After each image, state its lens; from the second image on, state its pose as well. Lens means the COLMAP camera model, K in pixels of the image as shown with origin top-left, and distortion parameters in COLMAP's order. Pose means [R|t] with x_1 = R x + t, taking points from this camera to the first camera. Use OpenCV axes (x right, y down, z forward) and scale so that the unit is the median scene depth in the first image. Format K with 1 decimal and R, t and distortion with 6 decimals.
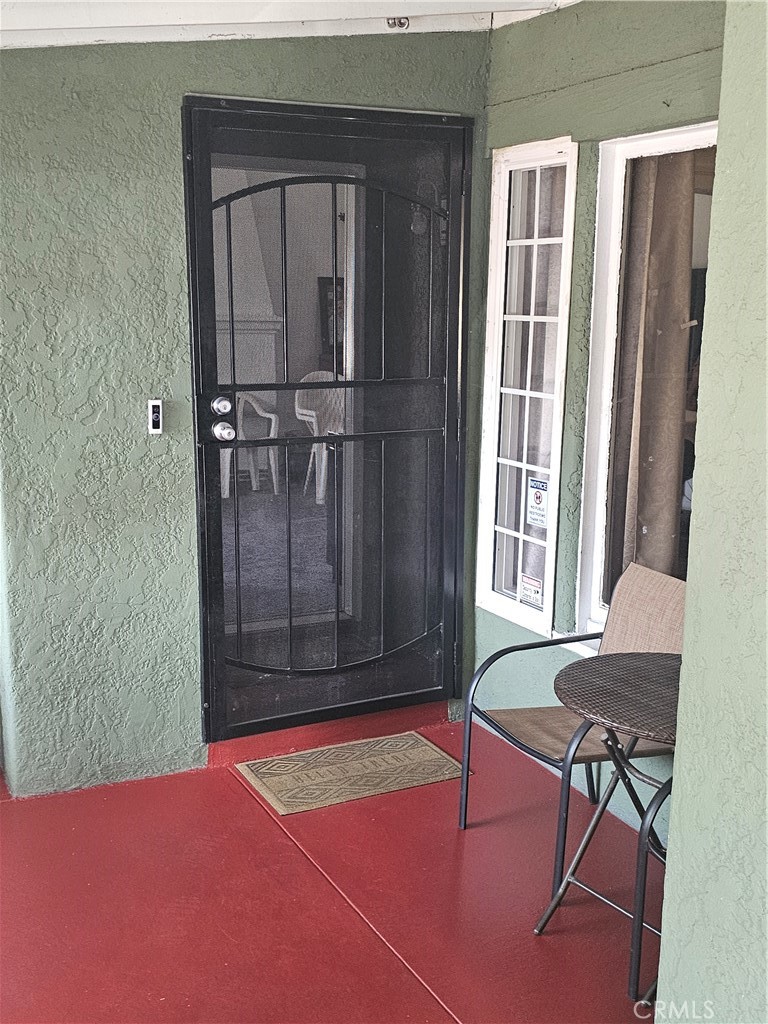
lens RADIAL K [[1126.3, 0, 384.4], [0, 1126.3, 513.0], [0, 0, 1]] dist [0.030211, 0.000000]
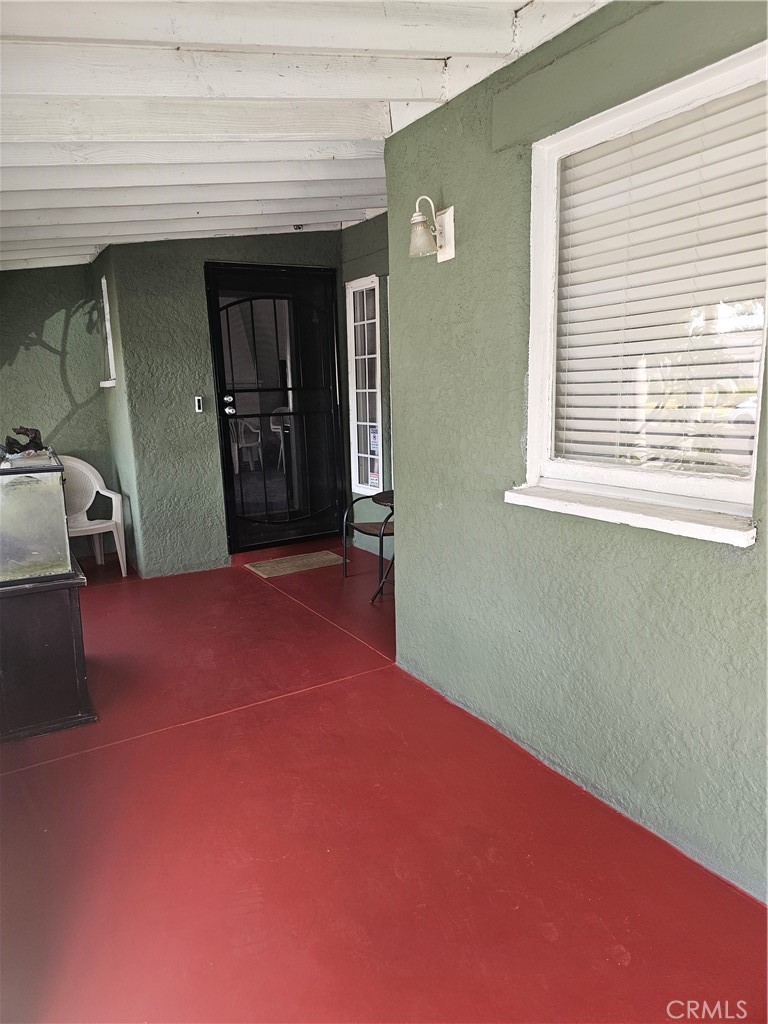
lens RADIAL K [[686.0, 0, 383.1], [0, 686.0, 513.0], [0, 0, 1]] dist [0.029907, -0.024025]
pose [[0.996554, -0.053203, 0.063642, 0.060471], [0.053971, 0.998488, -0.010417, 0.156031], [-0.062992, 0.013816, 0.997918, -0.367615]]
